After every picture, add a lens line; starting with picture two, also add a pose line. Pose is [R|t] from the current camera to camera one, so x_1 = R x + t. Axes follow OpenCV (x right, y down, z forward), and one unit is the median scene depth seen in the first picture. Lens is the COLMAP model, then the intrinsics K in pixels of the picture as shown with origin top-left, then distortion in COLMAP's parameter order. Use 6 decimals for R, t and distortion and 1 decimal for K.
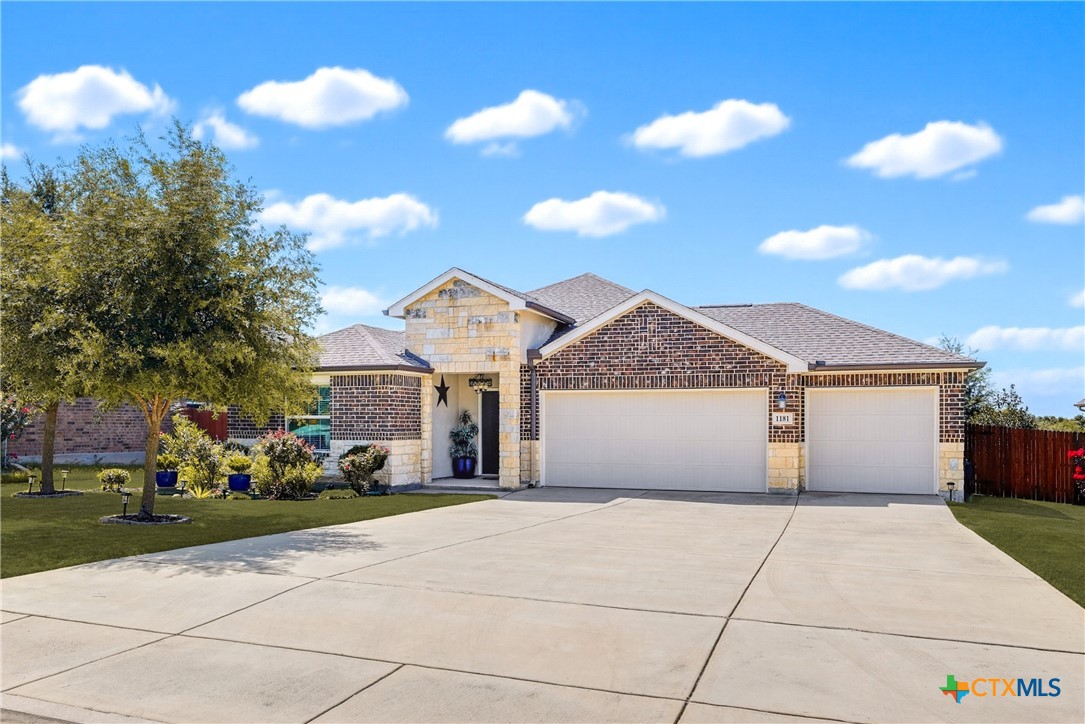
lens RADIAL K [[838.5, 0, 527.7], [0, 838.5, 423.5], [0, 0, 1]] dist [-0.008775, 0.004202]
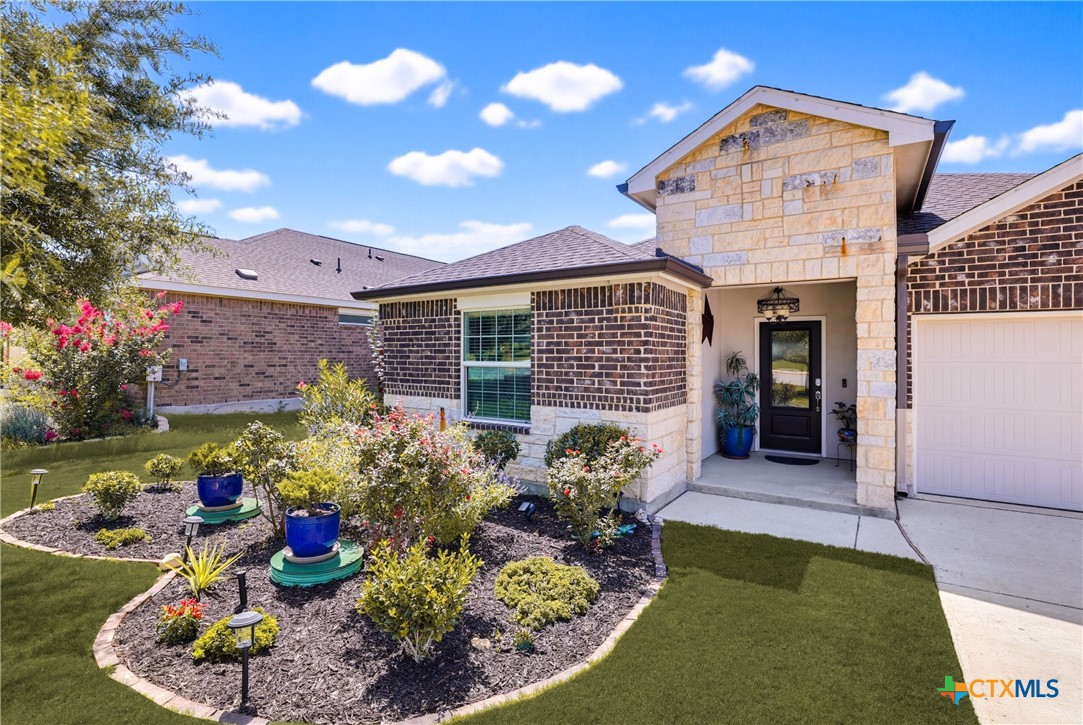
lens RADIAL K [[498.5, 0, 546.5], [0, 498.5, 349.4], [0, 0, 1]] dist [-0.042124, 0.011079]
pose [[0.976170, -0.001158, -0.217005, -0.155799], [-0.002010, 0.999895, -0.014378, -0.013652], [0.216999, 0.014471, 0.976065, 0.688757]]
